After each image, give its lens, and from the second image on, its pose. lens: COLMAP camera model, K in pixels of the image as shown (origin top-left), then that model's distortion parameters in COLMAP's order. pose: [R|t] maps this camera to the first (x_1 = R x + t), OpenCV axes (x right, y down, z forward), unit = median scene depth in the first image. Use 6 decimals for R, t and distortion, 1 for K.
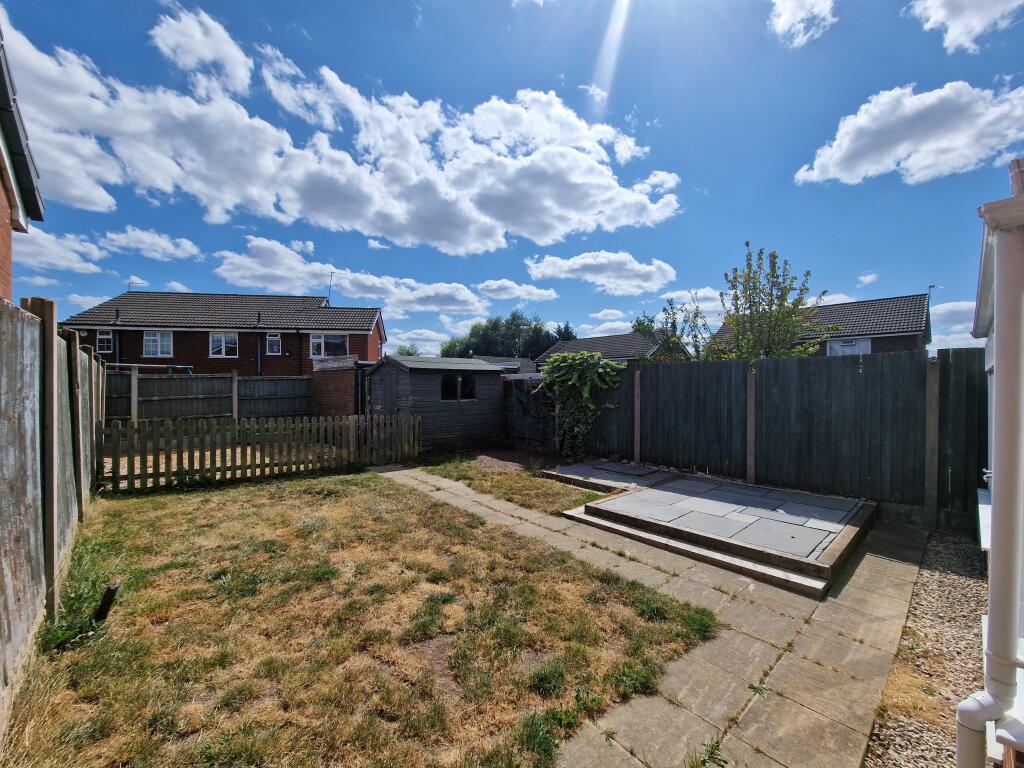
lens RADIAL K [[420.2, 0, 512.9], [0, 420.2, 386.1], [0, 0, 1]] dist [-0.000323, 0.000137]
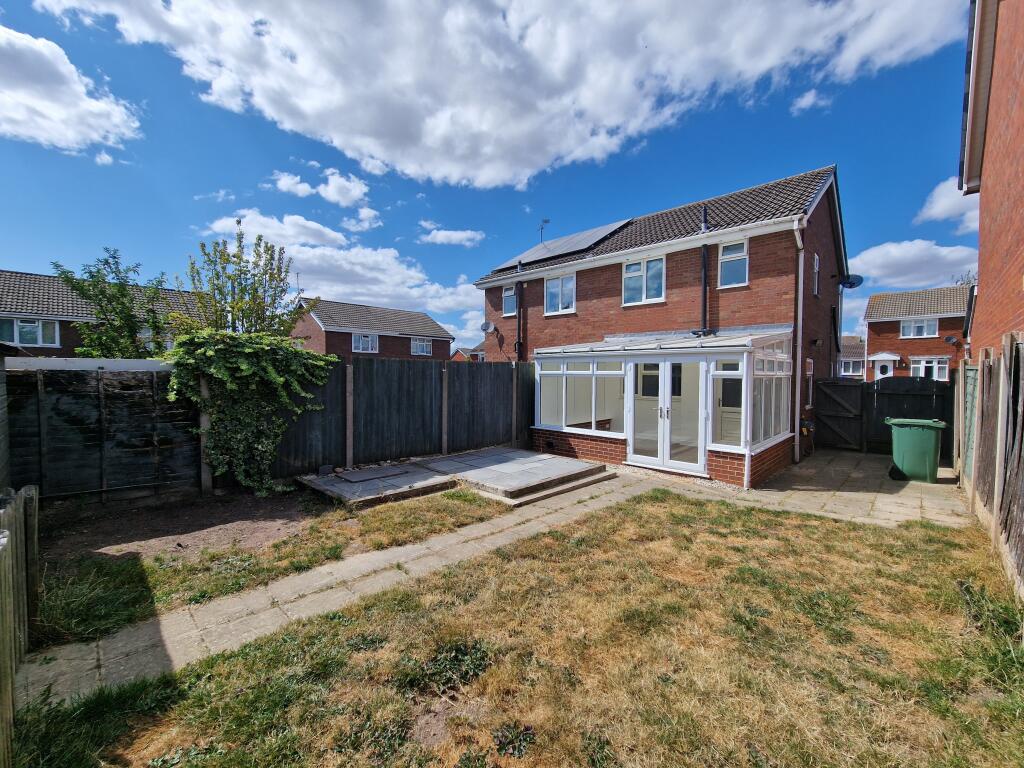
lens RADIAL K [[420.2, 0, 512.9], [0, 420.2, 386.1], [0, 0, 1]] dist [-0.000323, 0.000137]
pose [[-0.071366, -0.029746, 0.997007, -0.802036], [-0.004452, 0.999555, 0.029504, -0.025190], [-0.997440, -0.002333, -0.071467, 0.931511]]
